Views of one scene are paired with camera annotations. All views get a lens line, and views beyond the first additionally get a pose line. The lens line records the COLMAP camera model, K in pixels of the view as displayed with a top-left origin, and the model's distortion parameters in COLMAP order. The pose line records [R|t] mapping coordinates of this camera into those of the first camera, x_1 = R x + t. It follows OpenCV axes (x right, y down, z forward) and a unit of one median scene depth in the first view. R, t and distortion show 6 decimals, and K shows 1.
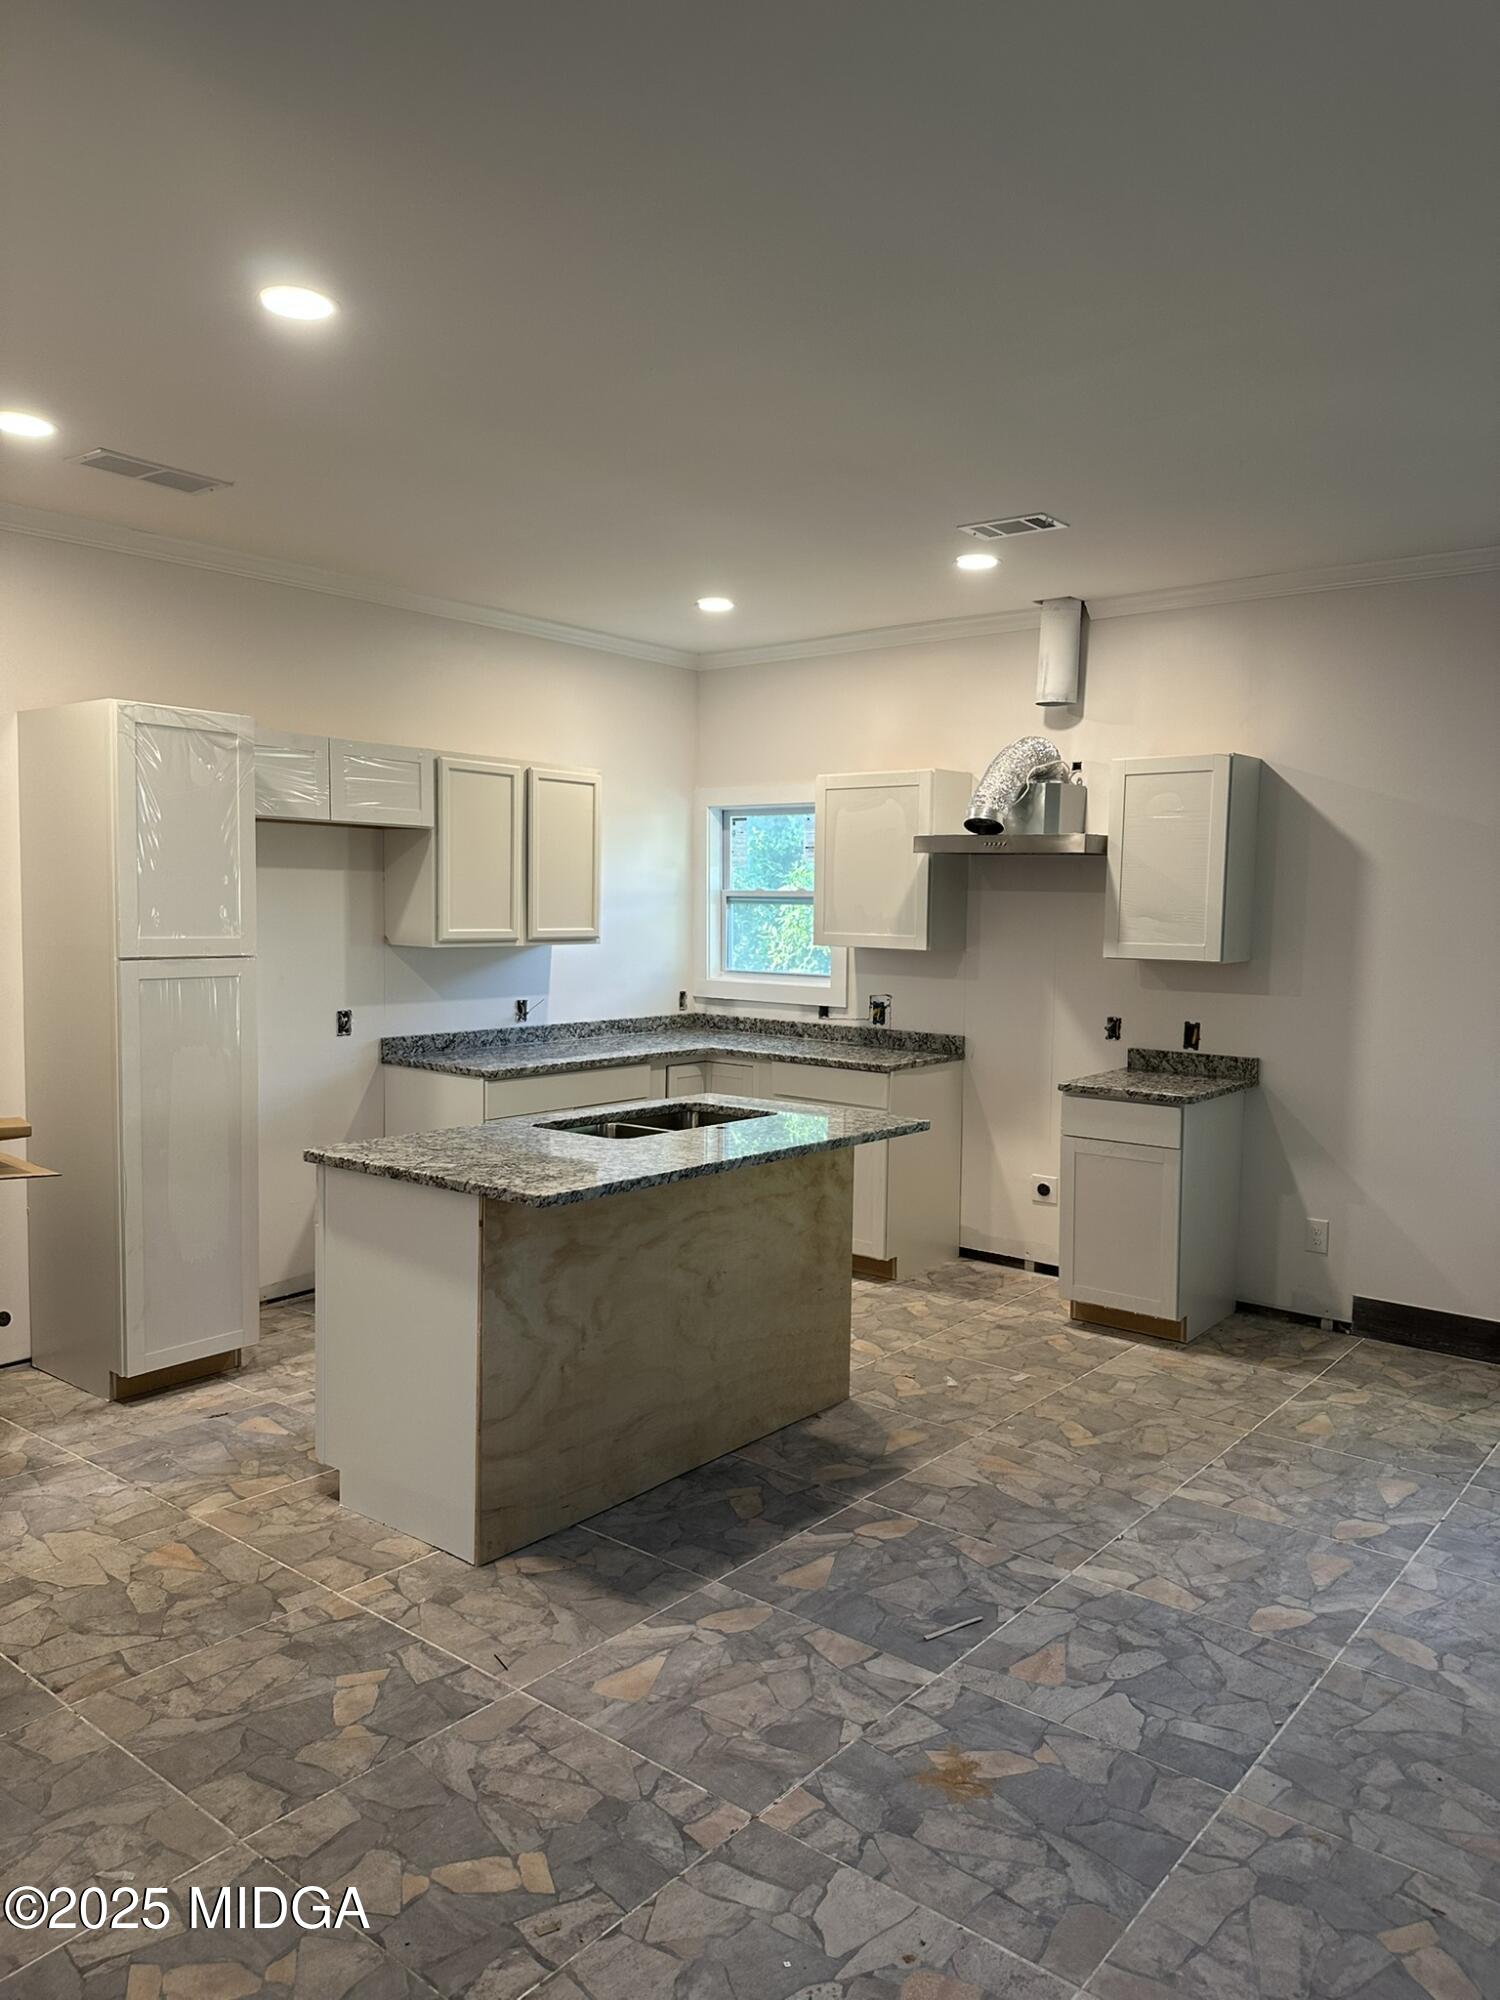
lens RADIAL K [[1399.2, 0, 750.0], [0, 1399.2, 1000.0], [0, 0, 1]] dist [0.058942, -0.072866]
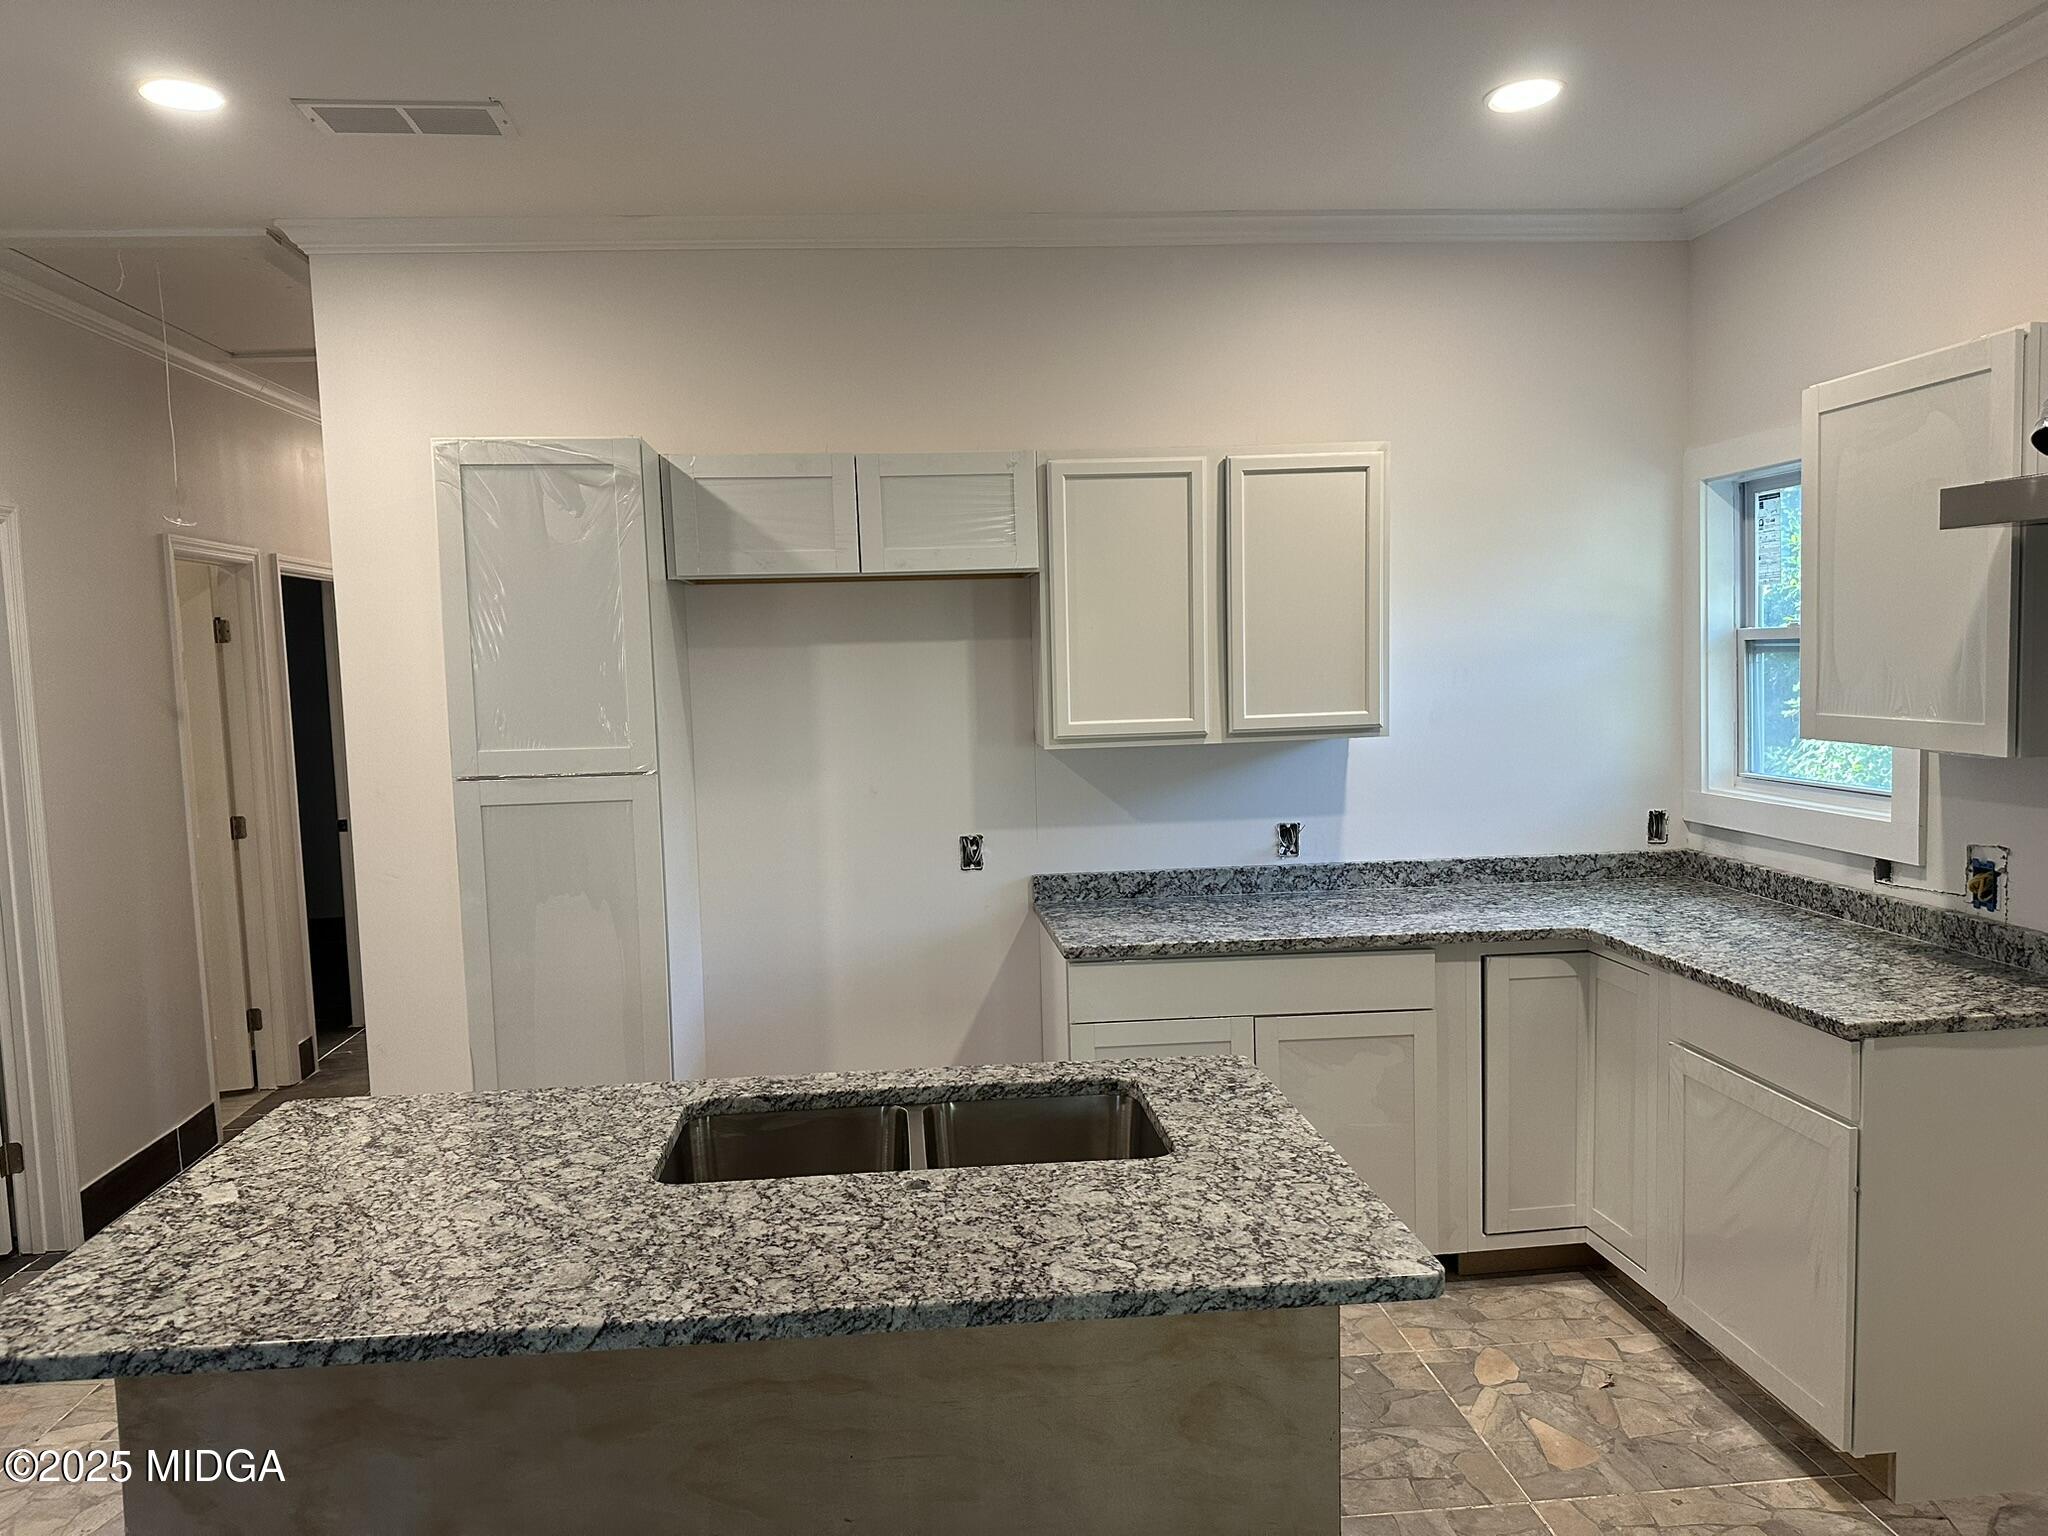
lens RADIAL K [[1432.8, 0, 990.8], [0, 1432.8, 771.2], [0, 0, 1]] dist [0.058942, -0.072866]
pose [[0.693942, 0.020580, -0.719737, 0.283790], [-0.012182, 0.999784, 0.016842, -0.044024], [0.719928, -0.002919, 0.694043, 0.589971]]
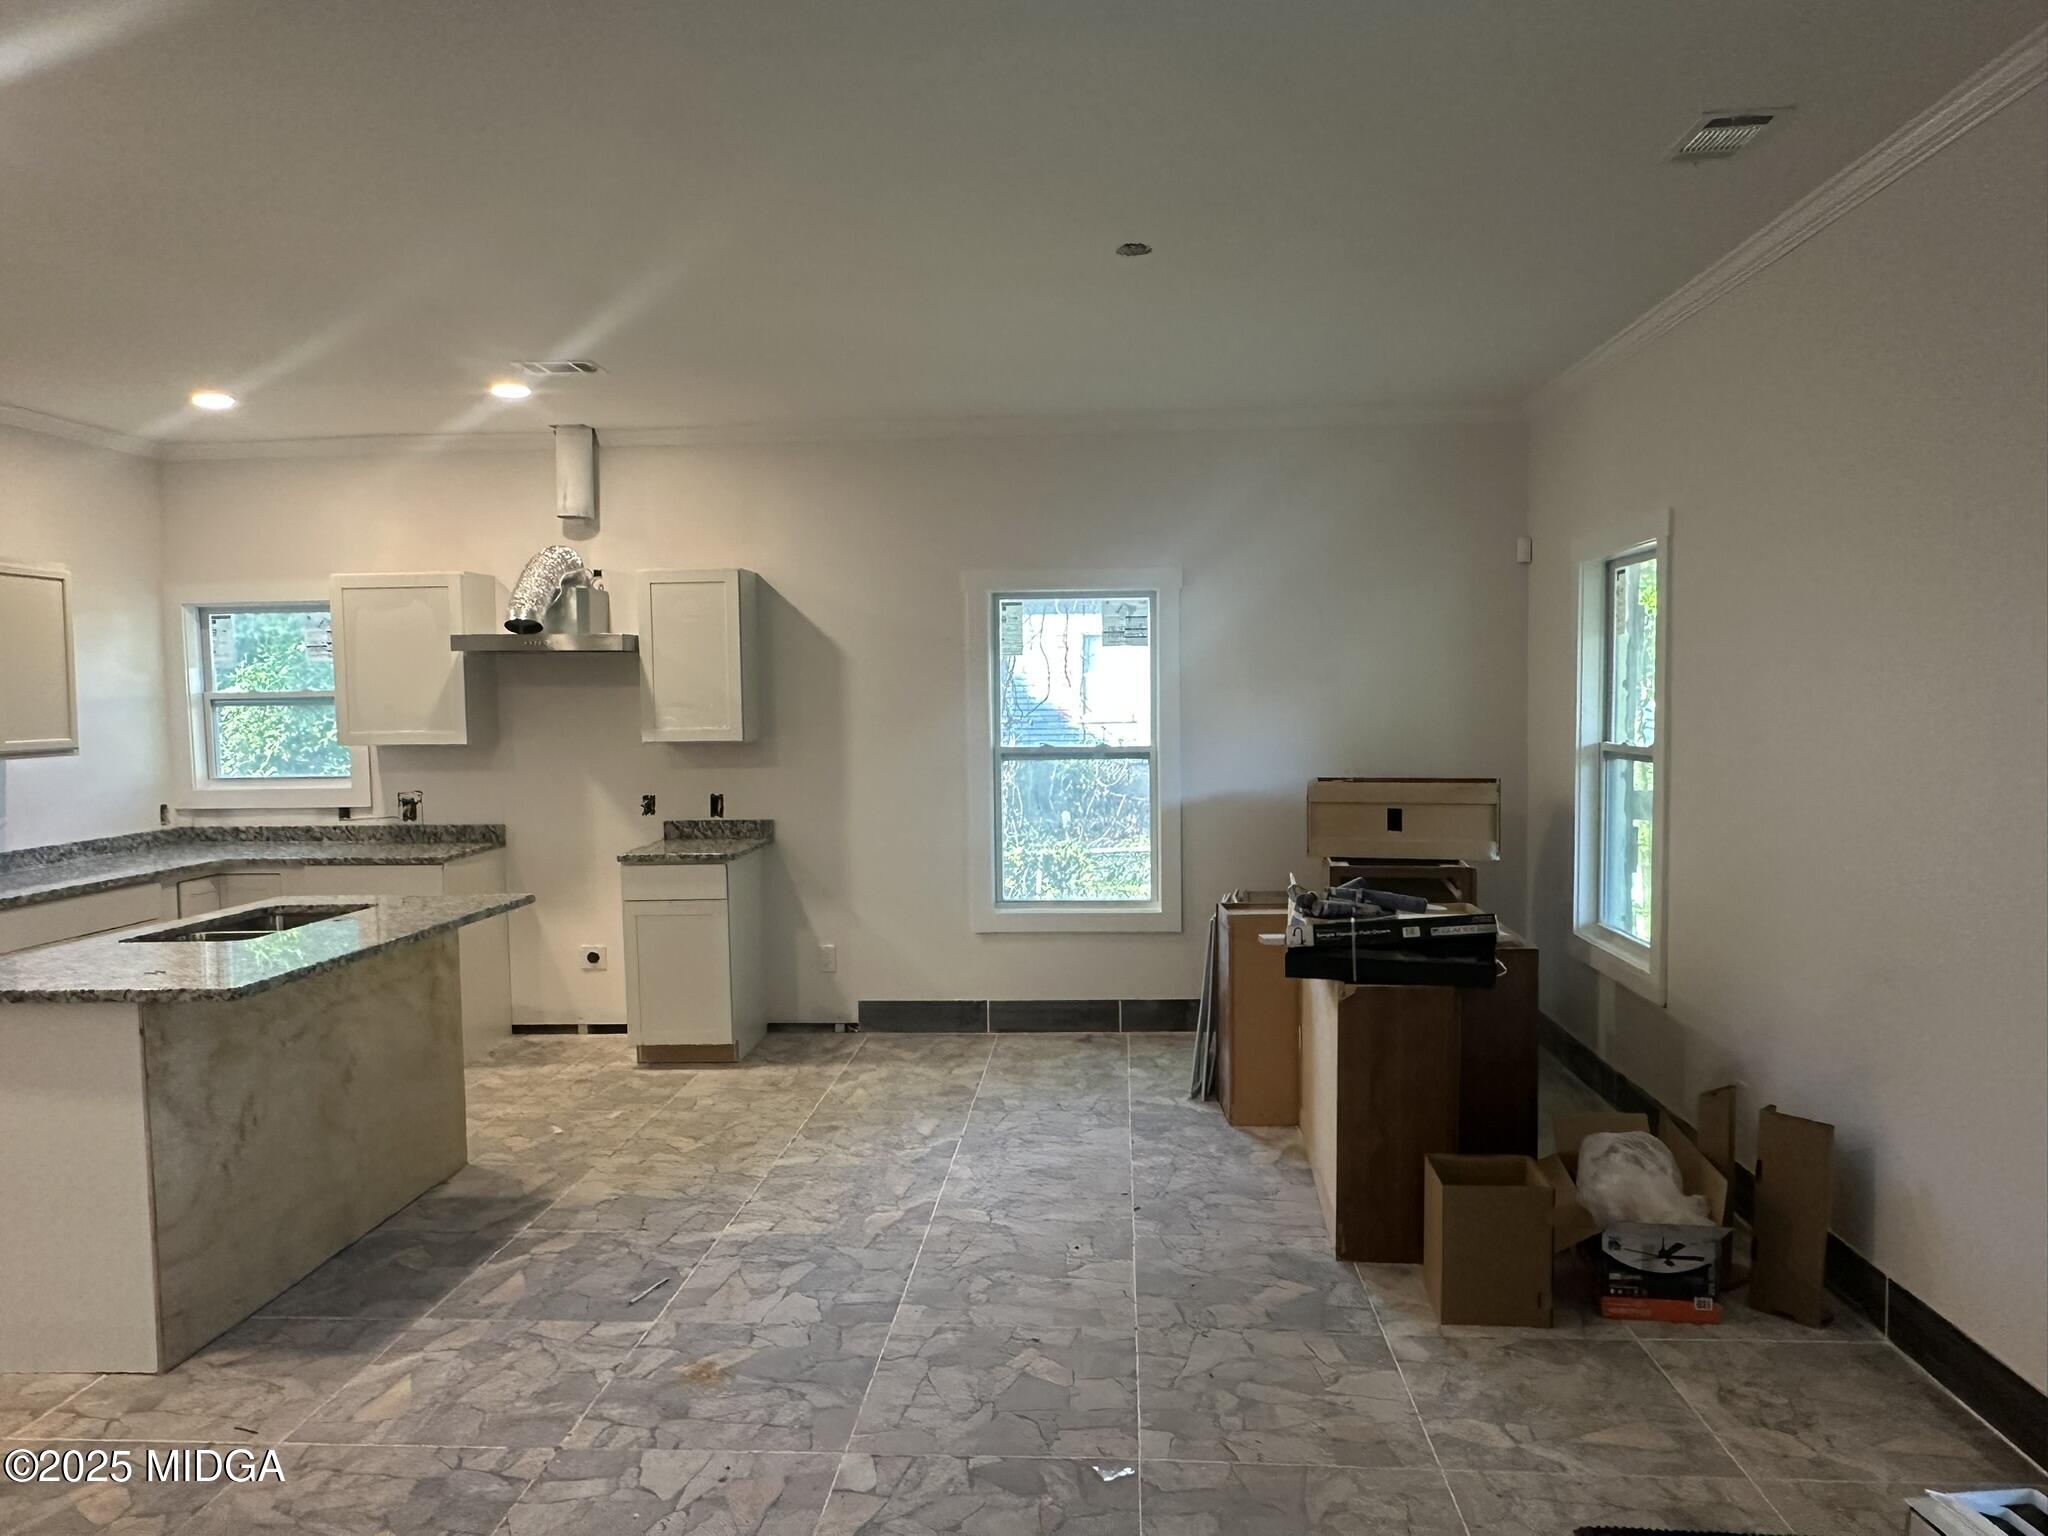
lens RADIAL K [[1383.4, 0, 1024.0], [0, 1383.4, 768.0], [0, 0, 1]] dist [0.007654, 0.001917]
pose [[0.819708, -0.059026, 0.569732, -0.154774], [0.070078, 0.997538, 0.002524, 0.010828], [-0.568479, 0.037857, 0.821827, -0.111610]]
